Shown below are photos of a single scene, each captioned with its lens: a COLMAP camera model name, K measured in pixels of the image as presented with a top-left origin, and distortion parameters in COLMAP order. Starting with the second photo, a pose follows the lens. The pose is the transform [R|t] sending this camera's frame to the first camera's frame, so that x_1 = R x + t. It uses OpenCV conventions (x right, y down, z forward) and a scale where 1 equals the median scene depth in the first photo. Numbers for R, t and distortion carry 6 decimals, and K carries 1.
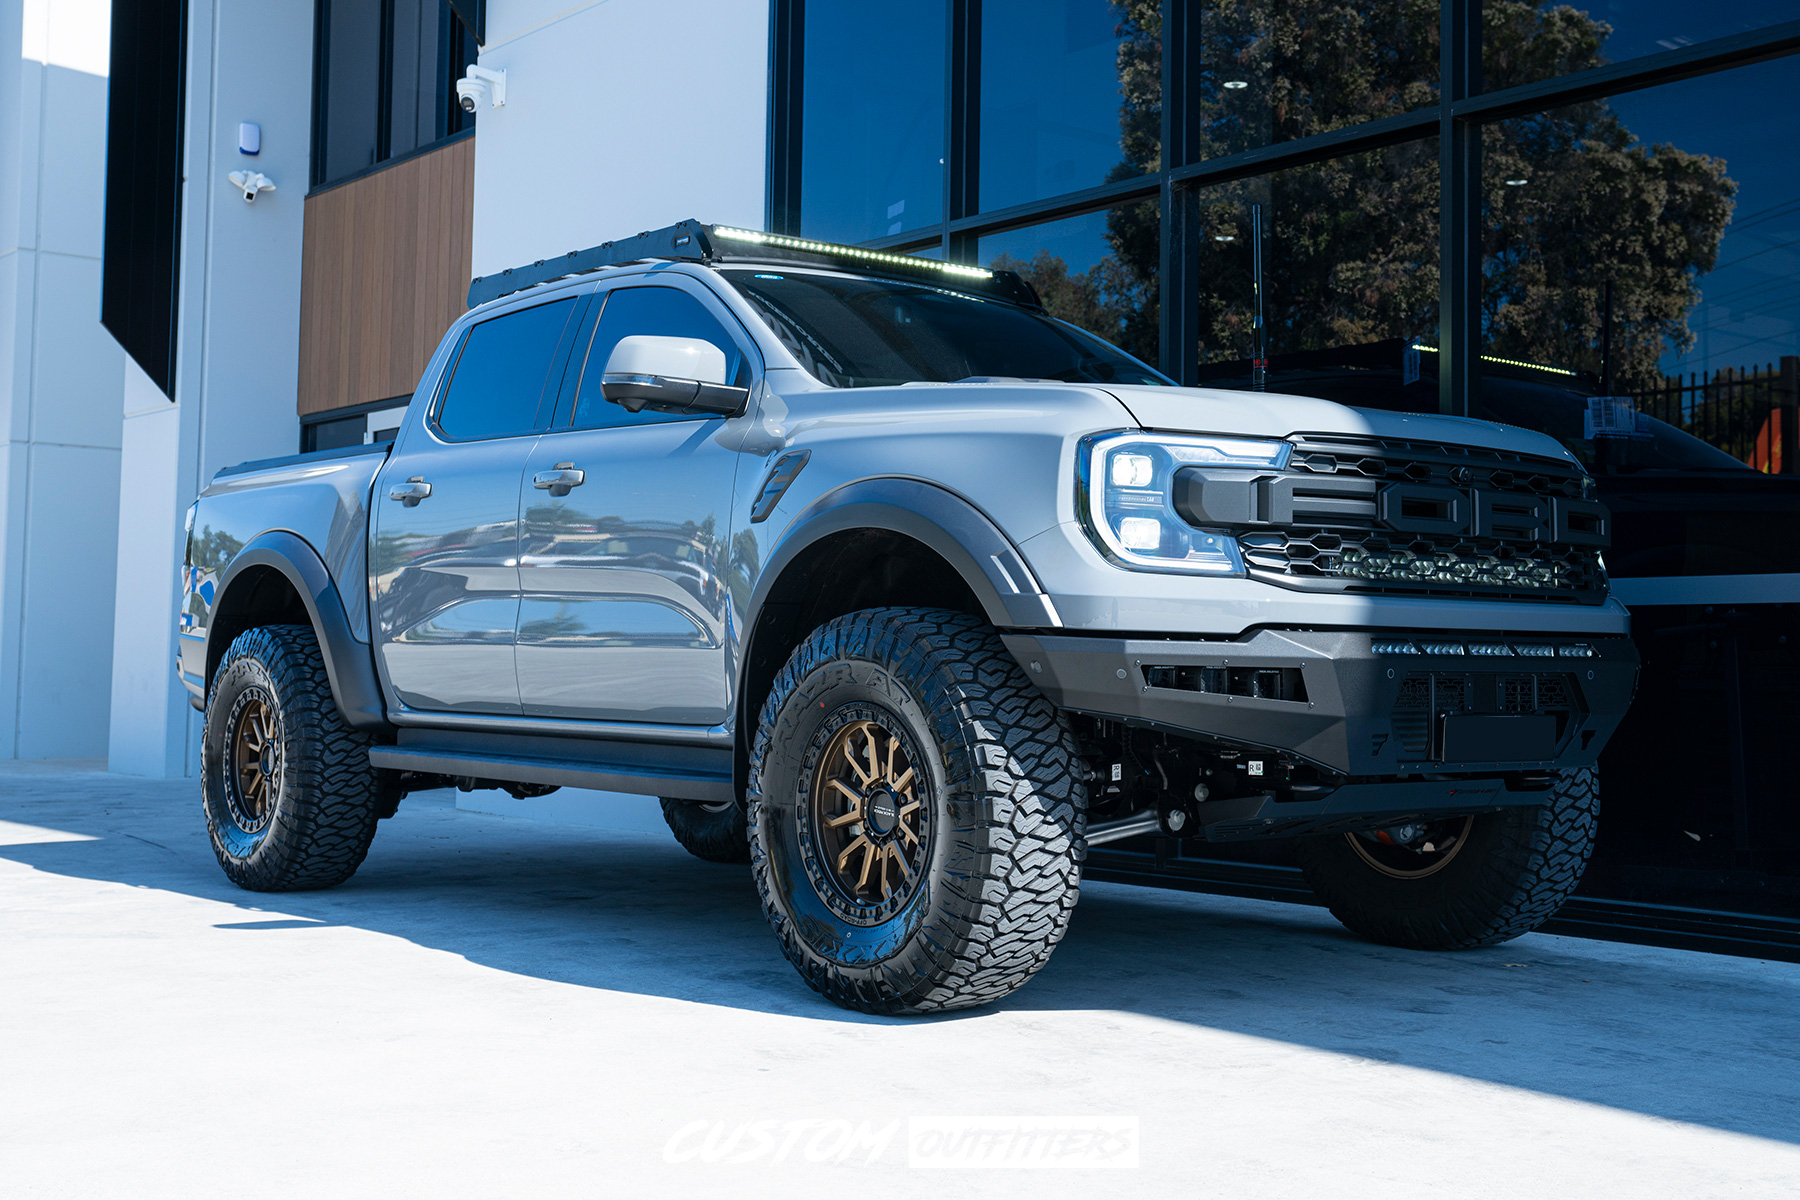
lens RADIAL K [[2252.1, 0, 901.6], [0, 2252.1, 595.6], [0, 0, 1]] dist [0.018489, 0.000000]
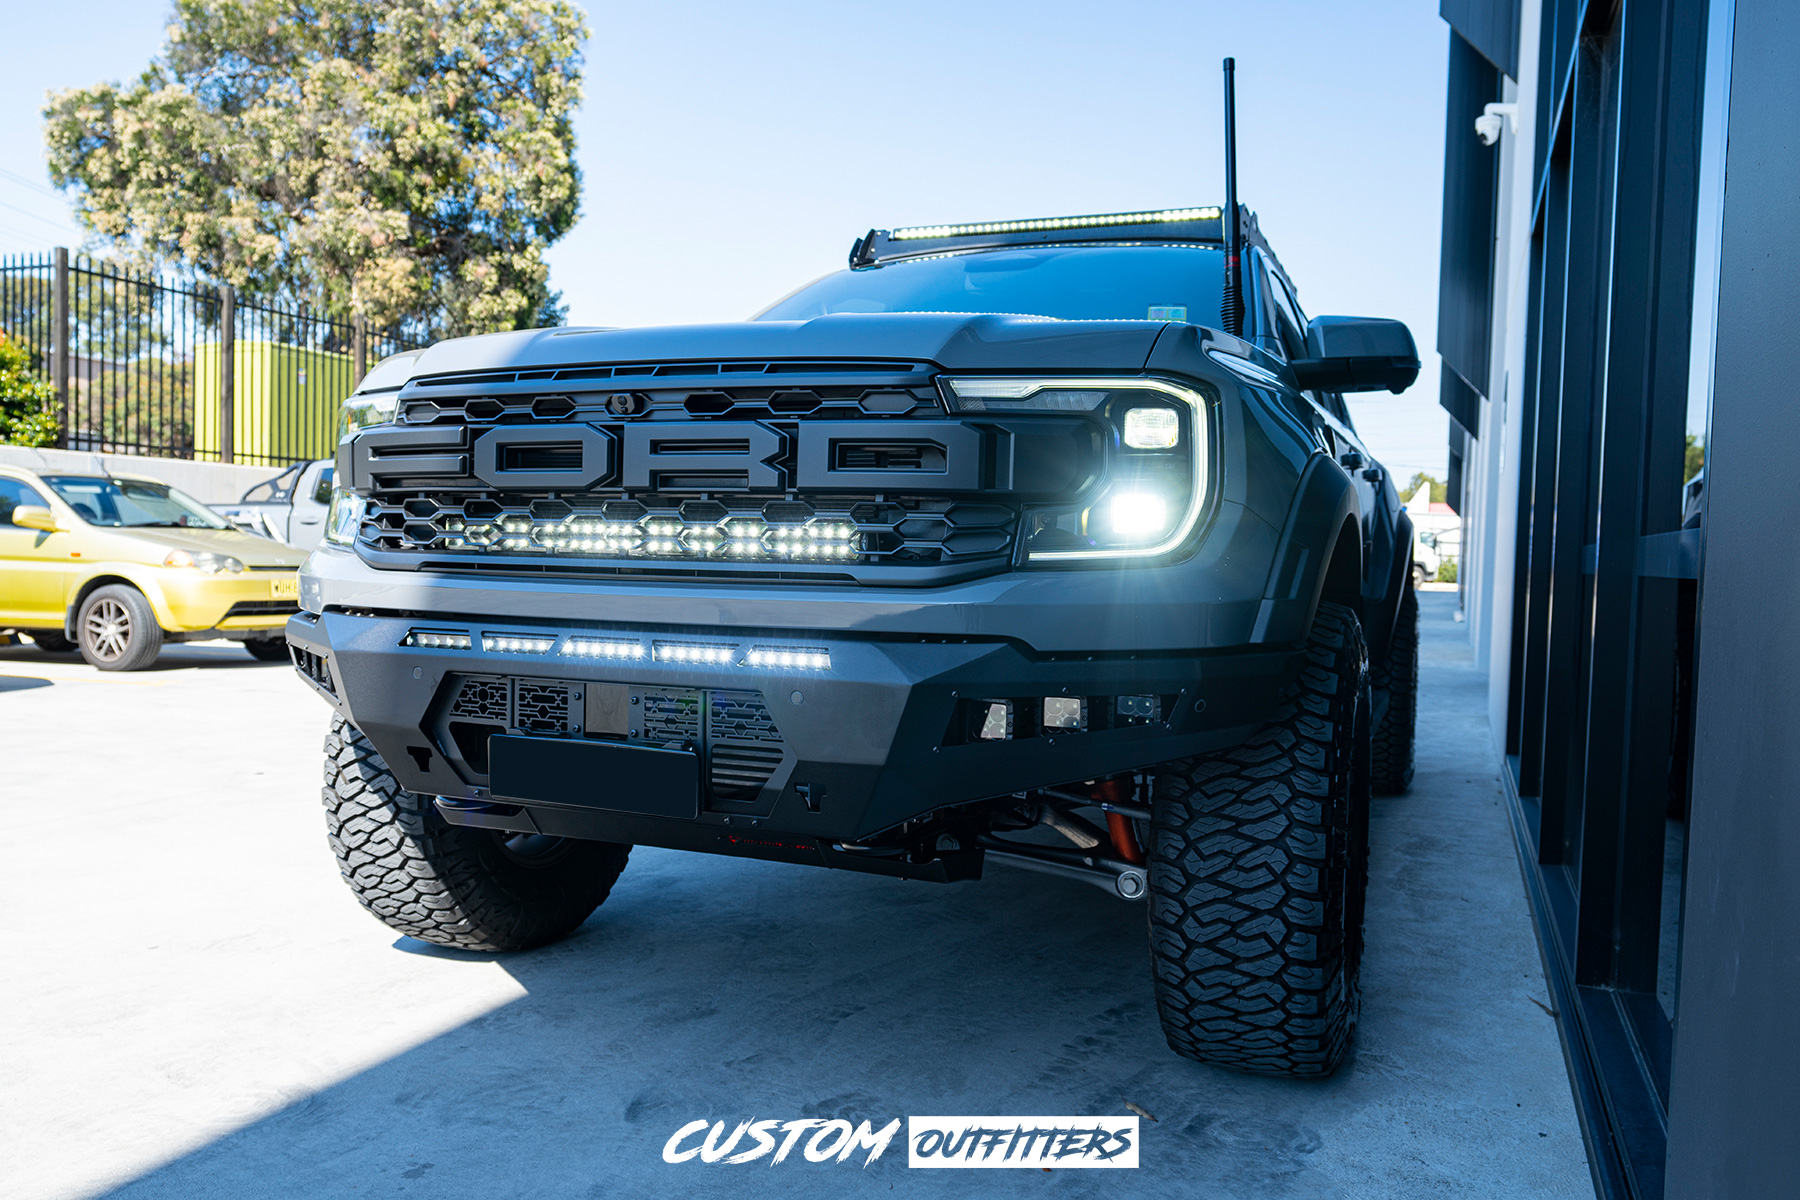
lens RADIAL K [[1319.6, 0, 930.8], [0, 1319.6, 639.6], [0, 0, 1]] dist [-0.018828, 0.000117]
pose [[0.498165, 0.059124, -0.865064, 0.695282], [0.011742, 0.997121, 0.074911, -0.009575], [0.867003, -0.047475, 0.496036, 0.914977]]
